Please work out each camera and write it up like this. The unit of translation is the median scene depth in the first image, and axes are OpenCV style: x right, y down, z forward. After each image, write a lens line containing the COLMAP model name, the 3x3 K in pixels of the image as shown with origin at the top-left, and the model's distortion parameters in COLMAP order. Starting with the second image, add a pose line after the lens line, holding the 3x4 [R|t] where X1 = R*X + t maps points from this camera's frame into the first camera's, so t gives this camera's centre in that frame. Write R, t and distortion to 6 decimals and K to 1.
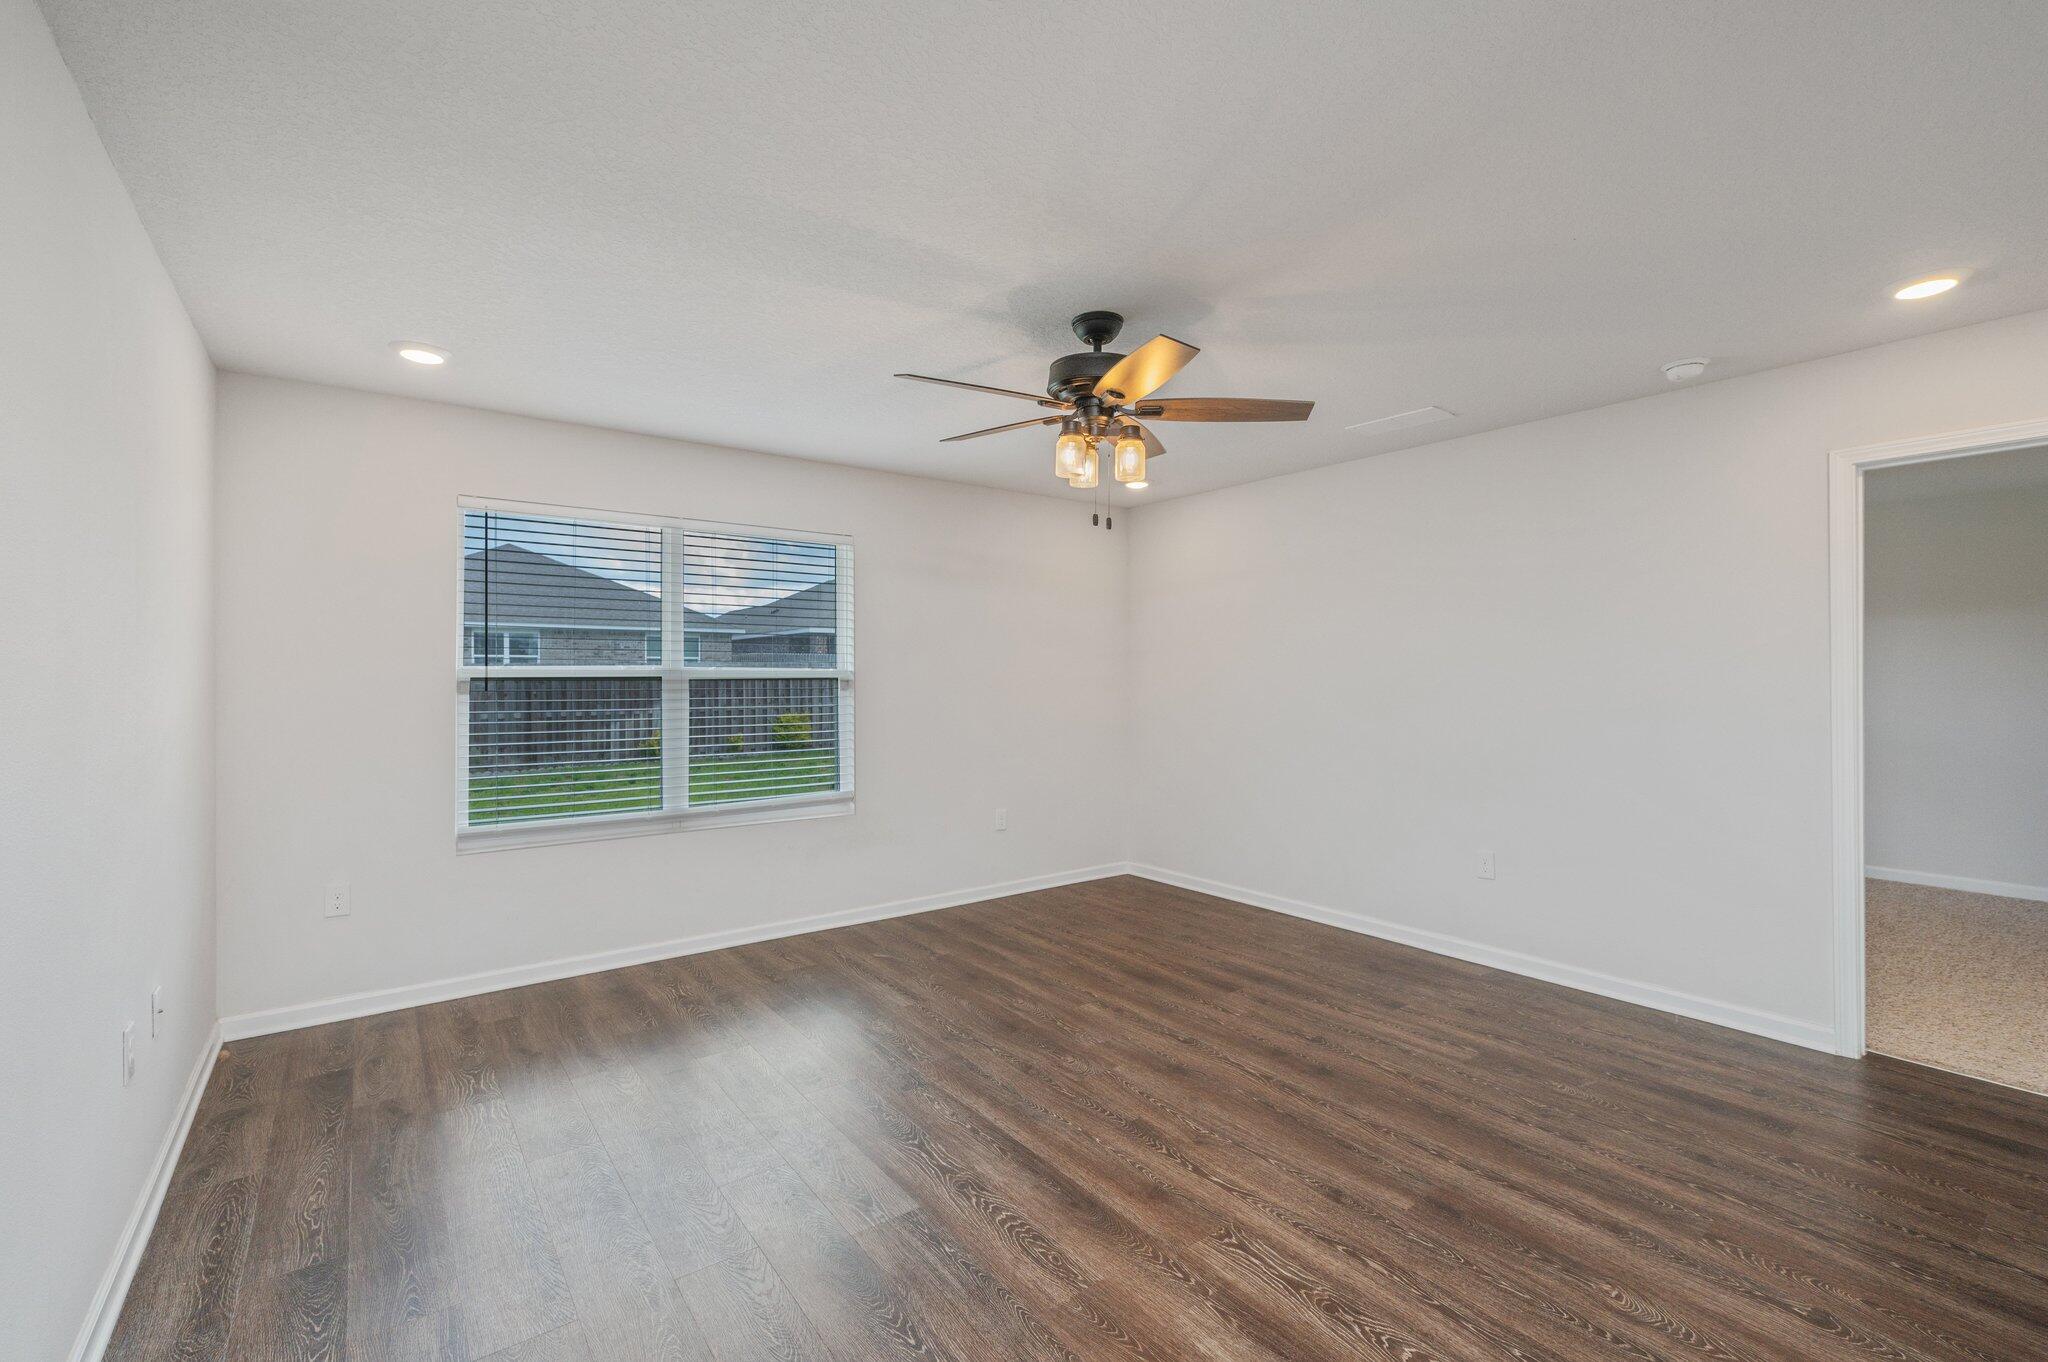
lens RADIAL K [[883.8, 0, 1034.4], [0, 883.8, 670.5], [0, 0, 1]] dist [0.000697, 0.000527]
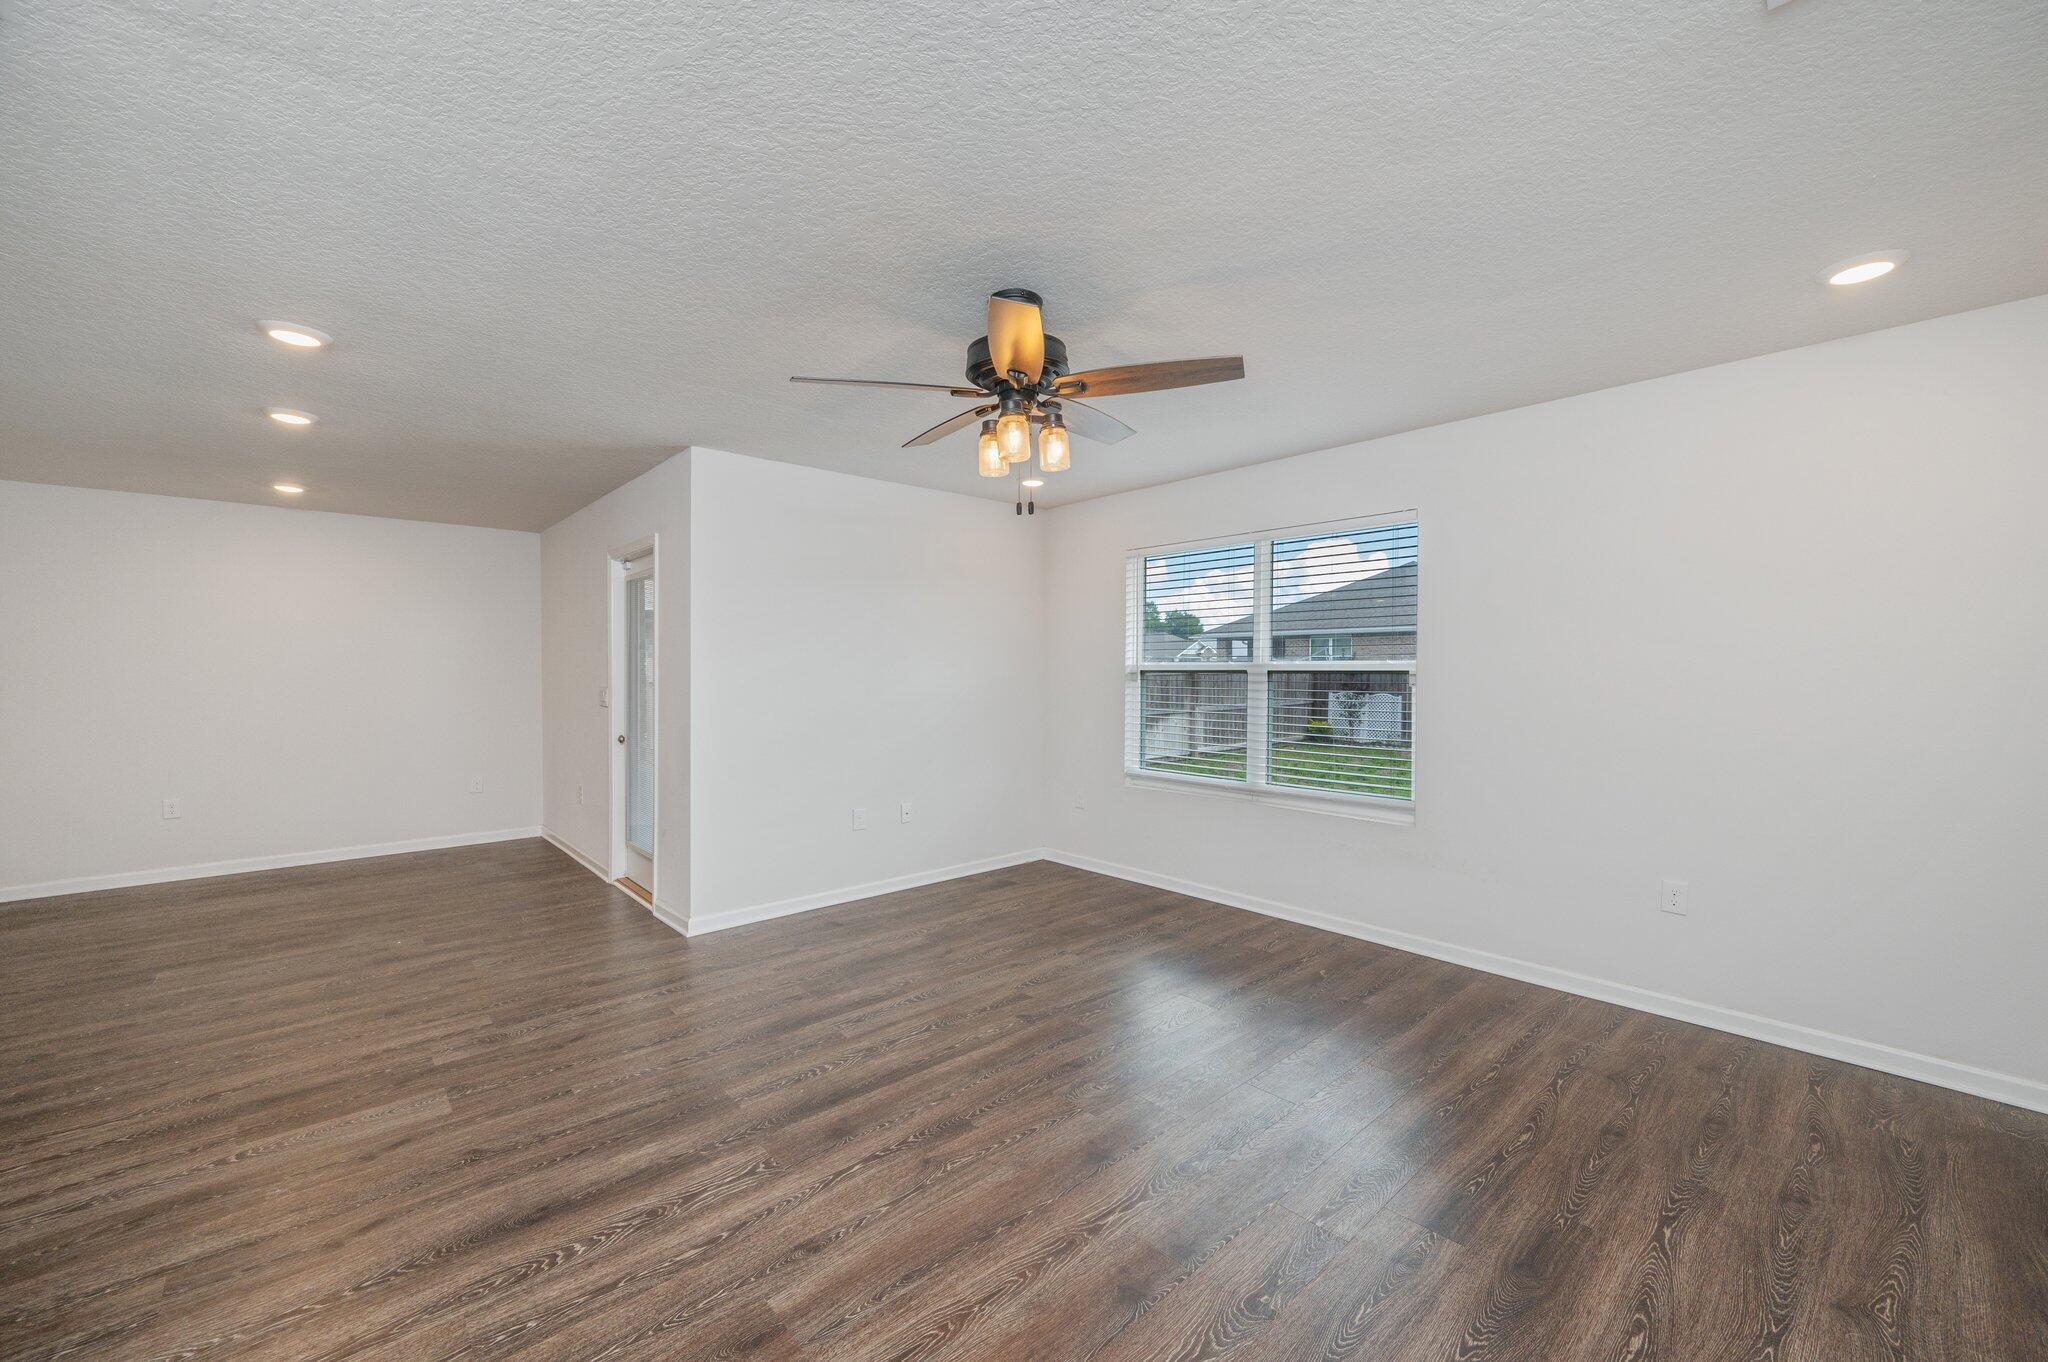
lens RADIAL K [[814.2, 0, 1031.2], [0, 814.2, 677.5], [0, 0, 1]] dist [0.002159, 0.000316]
pose [[0.080784, 0.011295, -0.996668, 0.777507], [0.007817, 0.999898, 0.011965, 0.002183], [0.996701, -0.008757, 0.080687, 0.764696]]
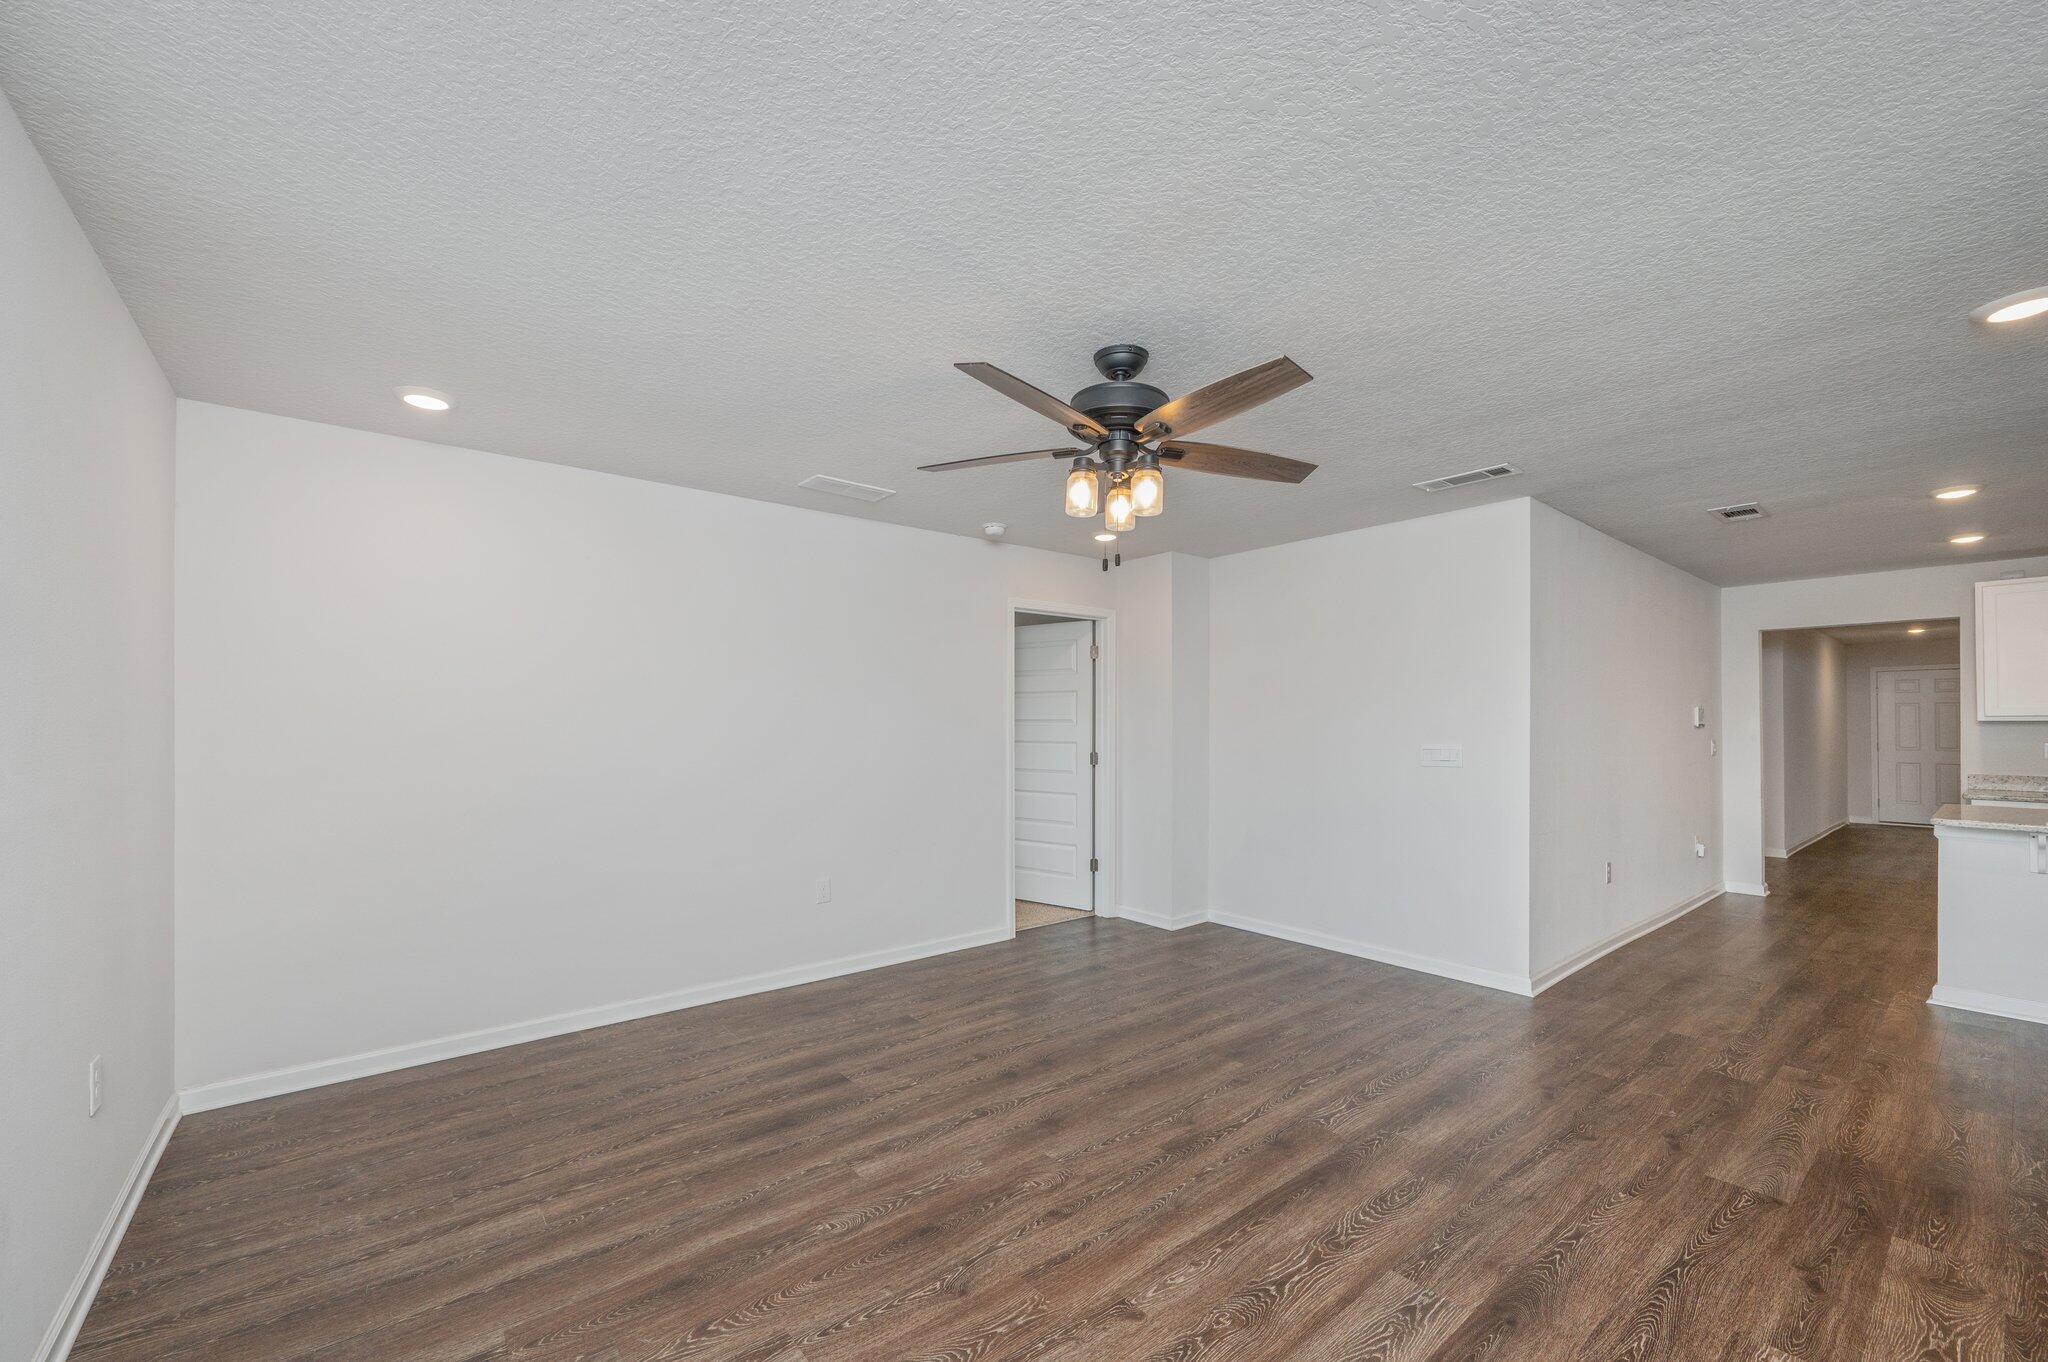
lens RADIAL K [[814.2, 0, 1036.6], [0, 814.2, 700.4], [0, 0, 1]] dist [0.002159, 0.000316]
pose [[-0.032956, 0.028714, 0.999044, -0.656537], [-0.005285, 0.999568, -0.028904, 0.006321], [-0.999443, -0.006232, -0.032790, 0.907480]]
